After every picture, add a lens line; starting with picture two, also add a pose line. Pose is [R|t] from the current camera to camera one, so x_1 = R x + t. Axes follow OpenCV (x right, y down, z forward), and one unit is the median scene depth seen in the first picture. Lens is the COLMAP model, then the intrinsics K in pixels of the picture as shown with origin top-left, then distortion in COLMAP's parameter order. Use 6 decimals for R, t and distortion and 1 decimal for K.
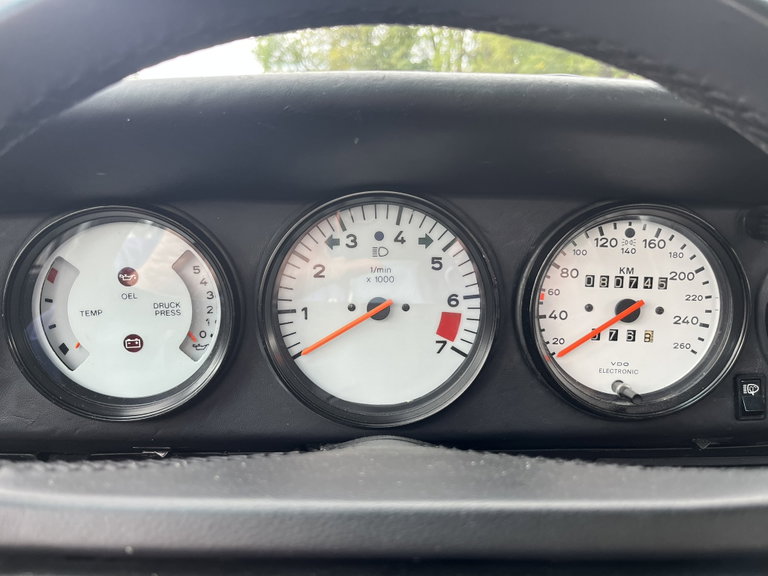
lens RADIAL K [[570.4, 0, 384.0], [0, 570.4, 288.0], [0, 0, 1]] dist [0.039153, -0.077910]
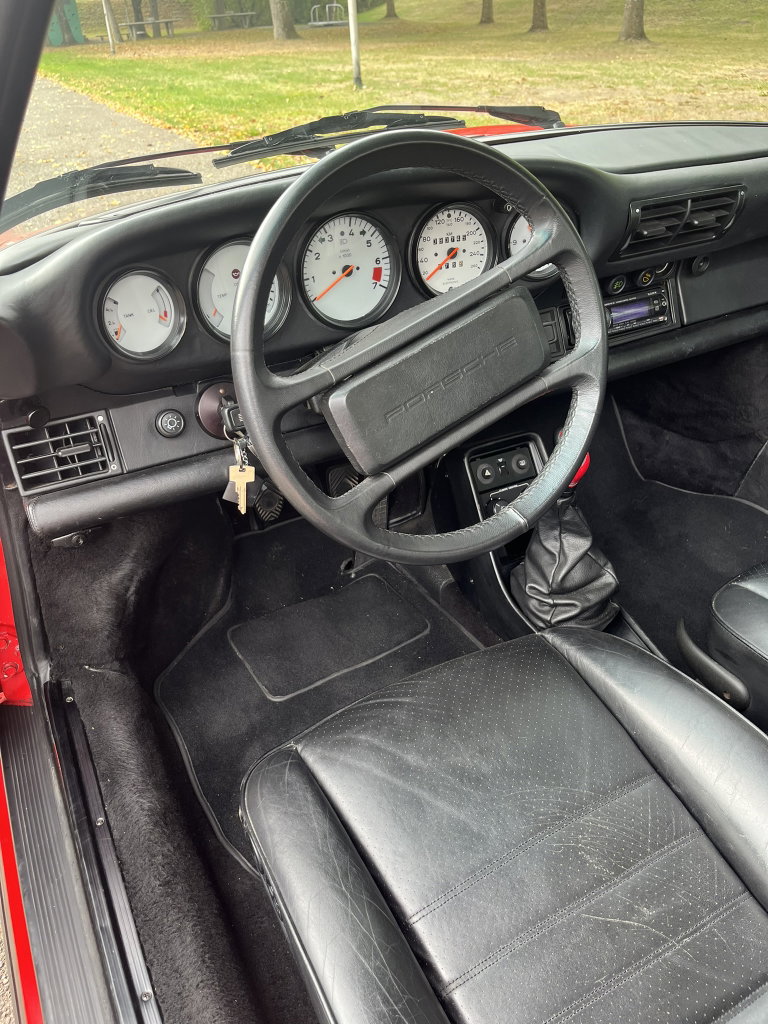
lens RADIAL K [[760.5, 0, 384.0], [0, 760.5, 512.0], [0, 0, 1]] dist [0.039153, -0.077910]
pose [[0.893662, -0.273961, 0.355405, -1.120924], [0.143671, 0.924997, 0.351767, -0.109464], [-0.425119, -0.263299, 0.865995, -1.690807]]
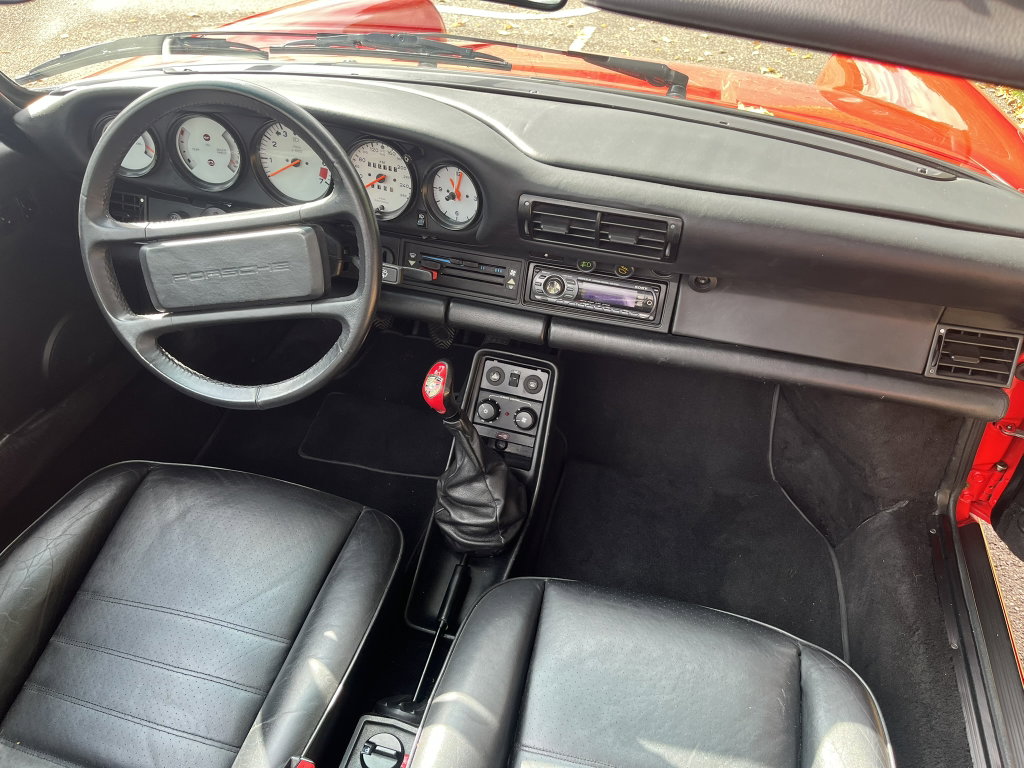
lens RADIAL K [[760.5, 0, 512.0], [0, 760.5, 384.0], [0, 0, 1]] dist [0.039153, -0.077910]
pose [[0.962339, 0.200415, -0.183679, 1.780609], [-0.102372, 0.893078, 0.438100, -0.687726], [0.251841, -0.402797, 0.879960, -2.212312]]
